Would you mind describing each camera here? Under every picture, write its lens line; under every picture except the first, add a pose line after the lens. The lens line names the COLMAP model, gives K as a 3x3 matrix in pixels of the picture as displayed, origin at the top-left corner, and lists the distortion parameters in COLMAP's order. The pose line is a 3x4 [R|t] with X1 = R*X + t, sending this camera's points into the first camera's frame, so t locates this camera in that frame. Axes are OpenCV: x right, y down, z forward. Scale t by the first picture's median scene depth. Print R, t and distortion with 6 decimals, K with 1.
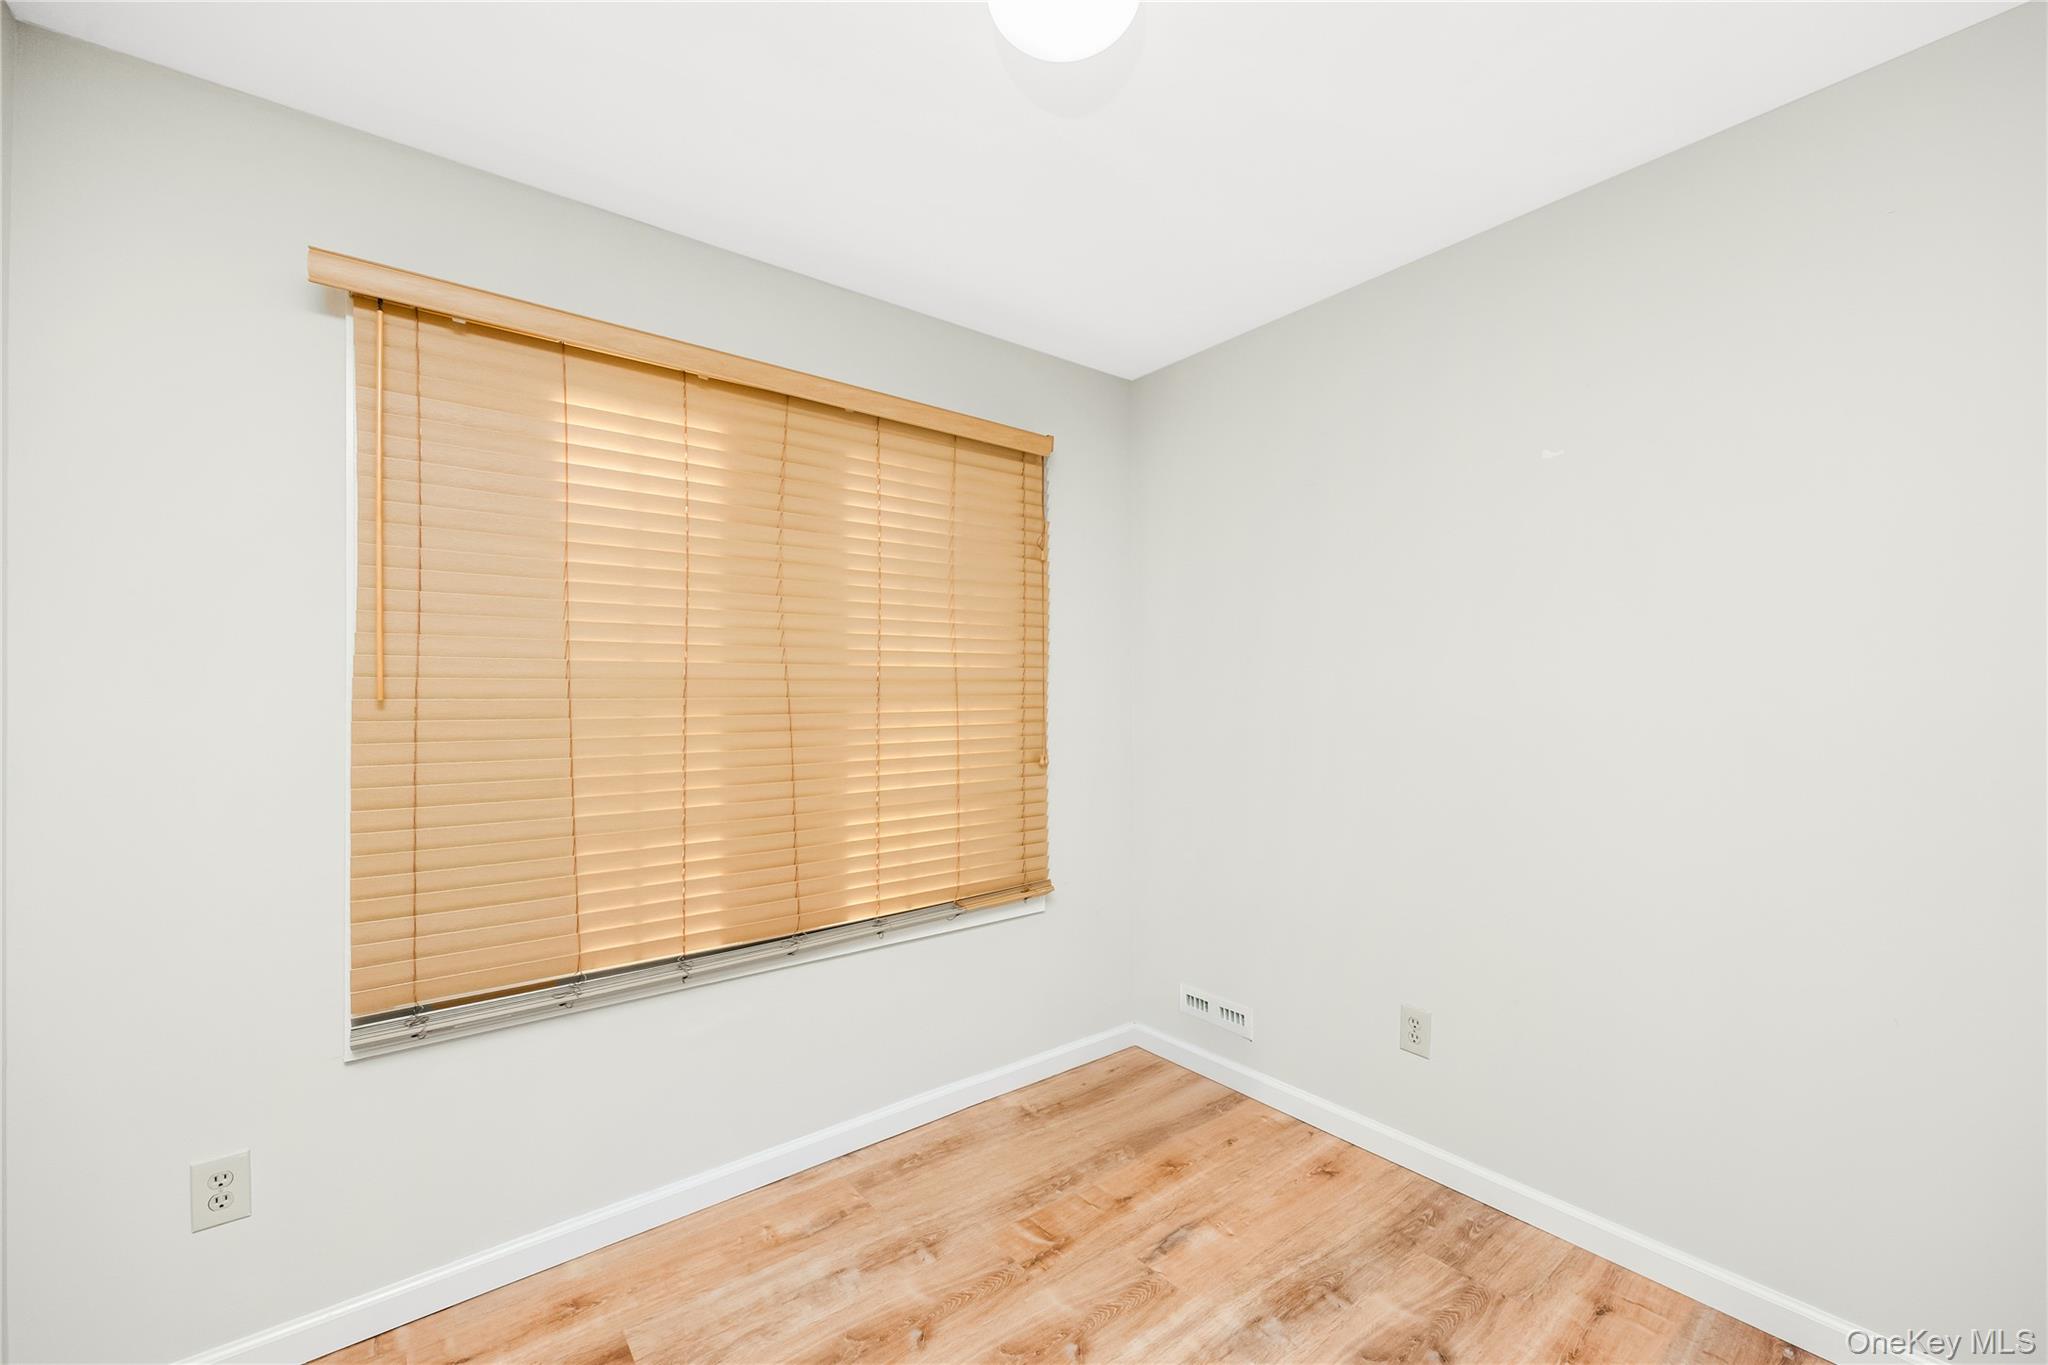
lens RADIAL K [[834.4, 0, 1027.3], [0, 834.4, 687.2], [0, 0, 1]] dist [-0.002653, -0.000611]
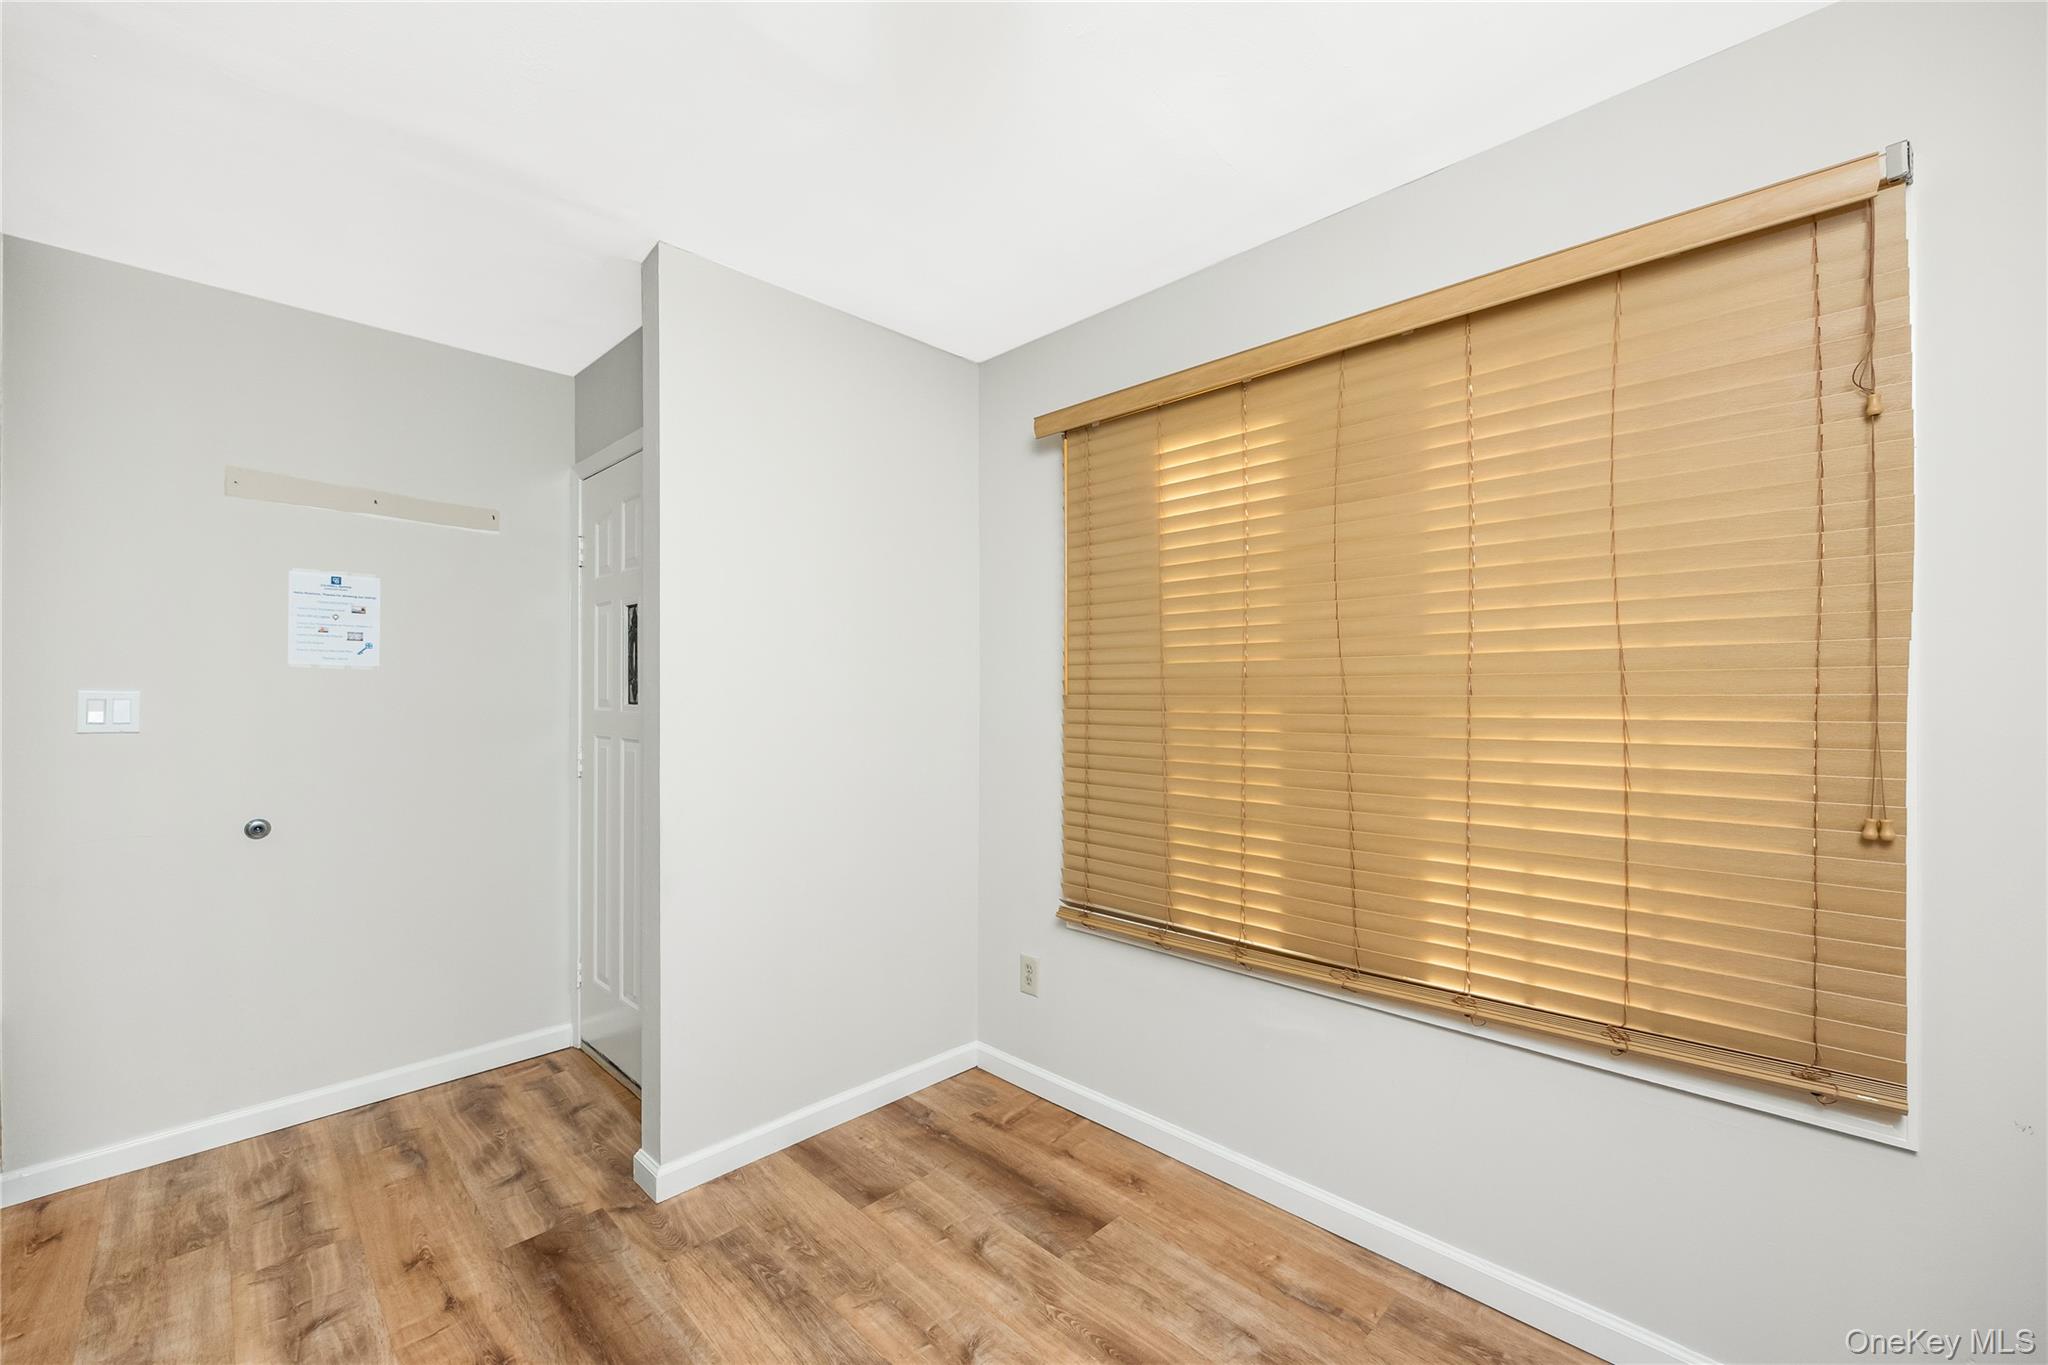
lens RADIAL K [[834.4, 0, 1027.3], [0, 834.4, 687.2], [0, 0, 1]] dist [-0.002653, -0.000611]
pose [[0.107301, -0.000927, -0.994226, 0.578811], [0.010682, 0.999943, 0.000221, -0.000435], [0.994169, -0.010644, 0.107305, 0.605736]]
